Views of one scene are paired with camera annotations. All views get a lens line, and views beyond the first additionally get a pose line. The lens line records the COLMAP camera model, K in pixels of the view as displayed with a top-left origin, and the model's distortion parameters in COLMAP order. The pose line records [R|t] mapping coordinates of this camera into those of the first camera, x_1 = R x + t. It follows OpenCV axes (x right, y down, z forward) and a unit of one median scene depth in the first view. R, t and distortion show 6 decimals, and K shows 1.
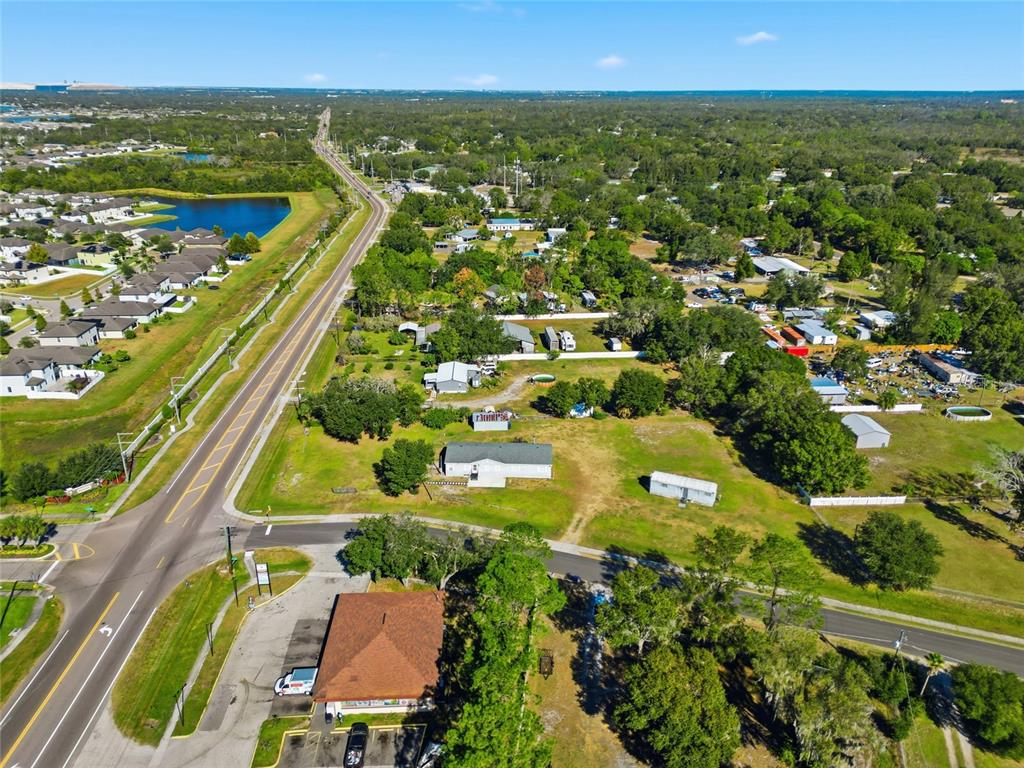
lens RADIAL K [[708.7, 0, 516.7], [0, 708.7, 386.2], [0, 0, 1]] dist [0.048624, -0.001638]
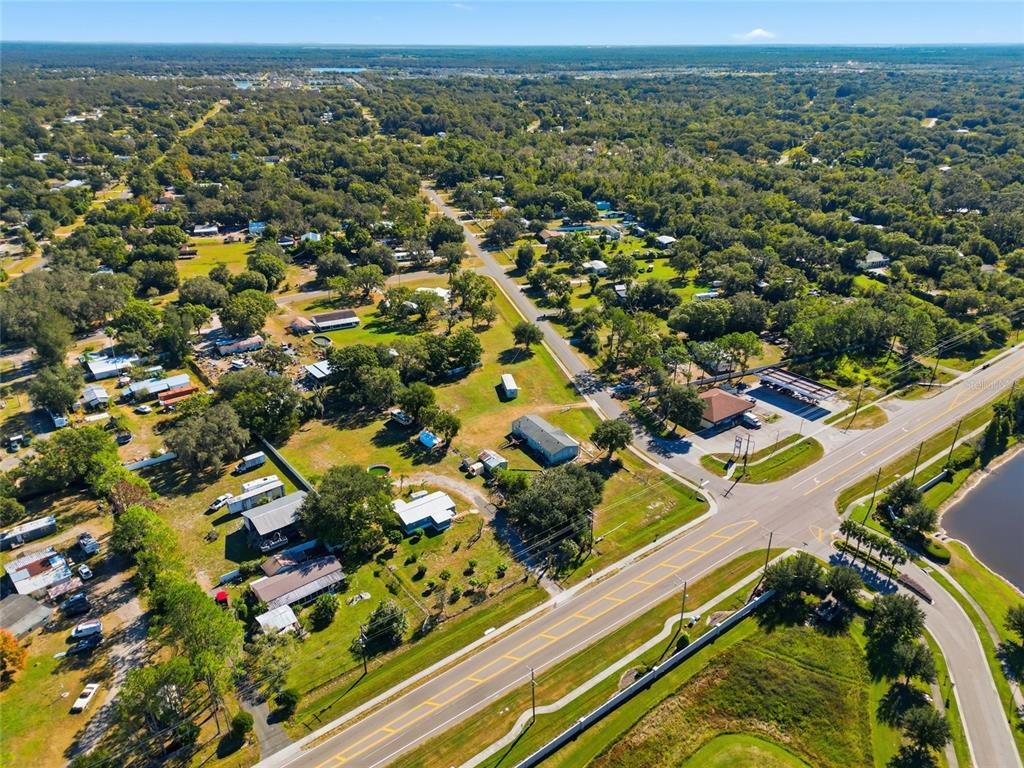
lens RADIAL K [[722.1, 0, 517.8], [0, 722.1, 383.2], [0, 0, 1]] dist [0.102161, -0.114290]
pose [[-0.550239, -0.355476, 0.755562, -0.933284], [0.318631, 0.747002, 0.583492, -0.742449], [-0.771823, 0.561806, -0.297763, 1.270855]]
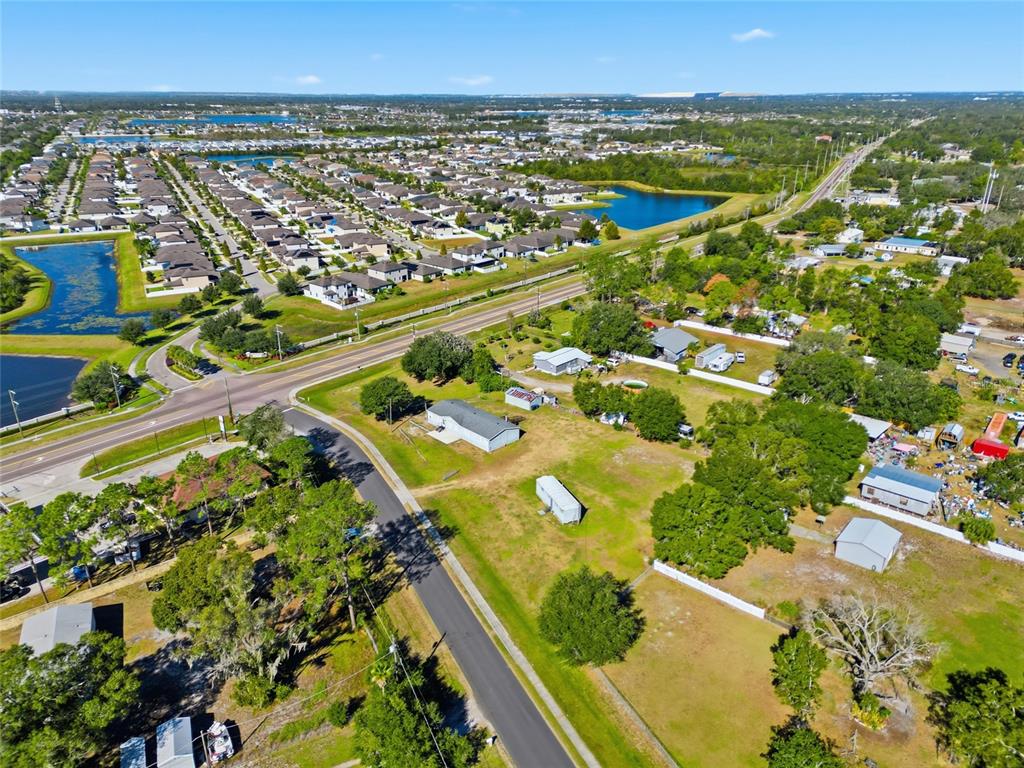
lens RADIAL K [[722.1, 0, 517.8], [0, 722.1, 383.2], [0, 0, 1]] dist [0.102161, -0.114290]
pose [[0.715089, 0.254622, -0.651011, 0.666417], [-0.265102, 0.960513, 0.084478, -0.062784], [0.646814, 0.112175, 0.754353, 0.181350]]
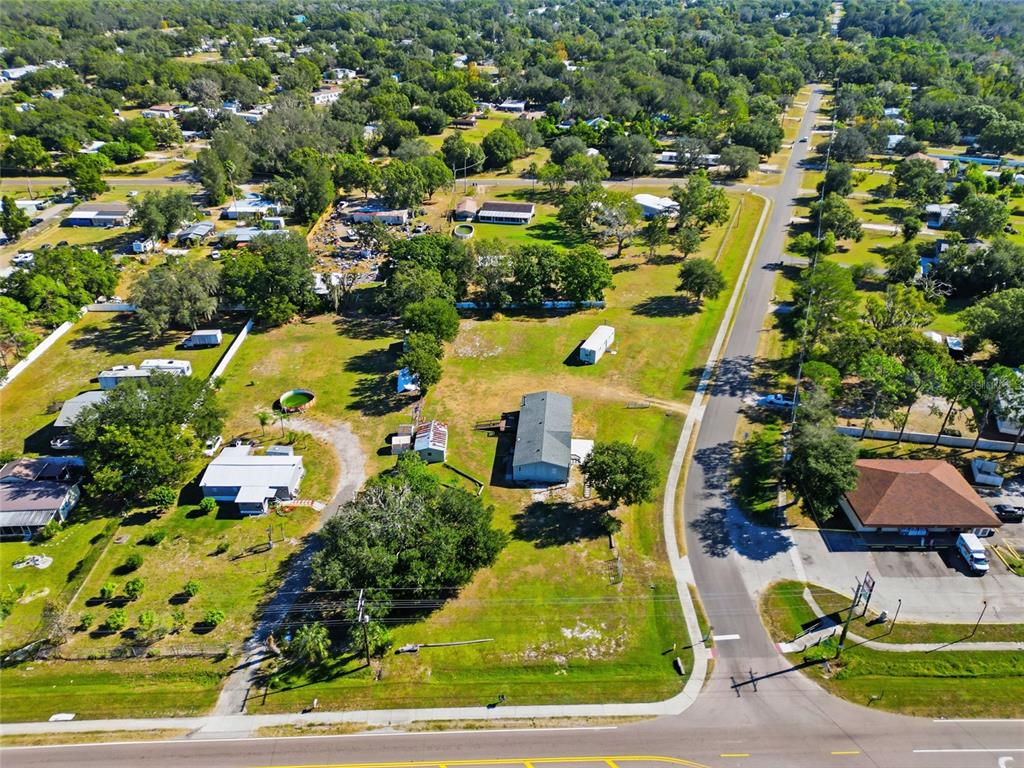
lens RADIAL K [[722.1, 0, 517.8], [0, 722.1, 383.2], [0, 0, 1]] dist [0.102161, -0.114290]
pose [[0.046526, -0.506998, 0.860690, -0.661088], [0.380807, 0.805560, 0.453938, -0.312947], [-0.923483, 0.306637, 0.230548, 0.739247]]
